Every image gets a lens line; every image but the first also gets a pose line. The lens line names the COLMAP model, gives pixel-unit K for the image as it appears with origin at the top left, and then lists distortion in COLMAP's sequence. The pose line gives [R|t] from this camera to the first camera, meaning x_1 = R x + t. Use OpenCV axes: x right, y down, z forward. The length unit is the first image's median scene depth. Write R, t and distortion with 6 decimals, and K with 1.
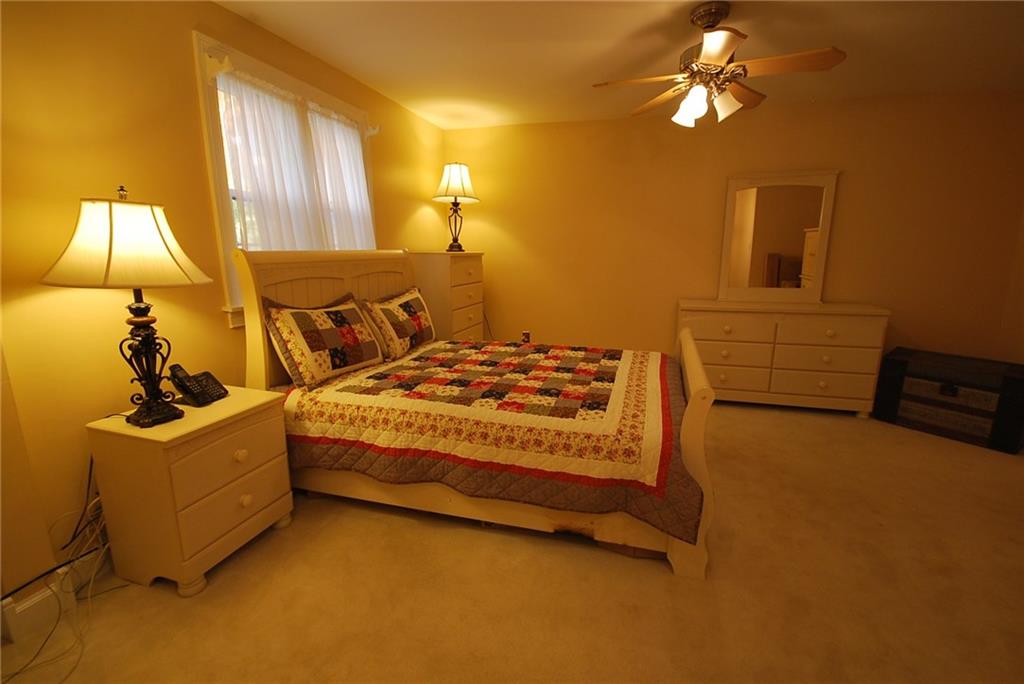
lens RADIAL K [[453.6, 0, 517.1], [0, 453.6, 344.7], [0, 0, 1]] dist [0.000153, 0.000061]
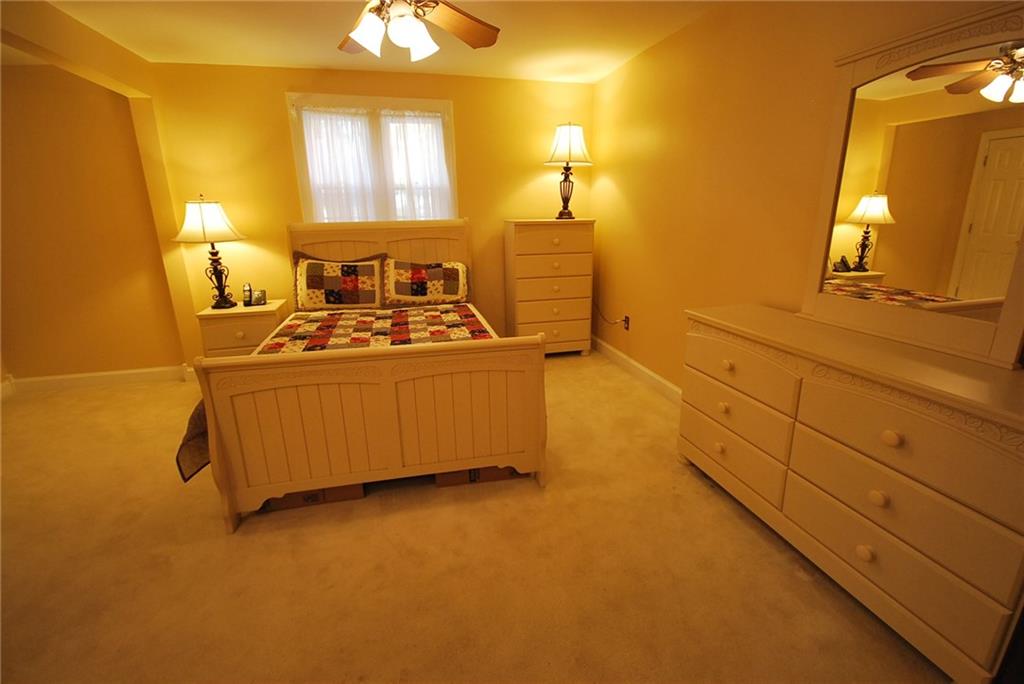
lens RADIAL K [[453.6, 0, 515.9], [0, 453.6, 341.0], [0, 0, 1]] dist [0.000153, 0.000061]
pose [[0.526111, 0.223080, -0.820636, 1.034098], [-0.158950, 0.973771, 0.162805, -0.147592], [0.835429, 0.044787, 0.547770, 0.627818]]
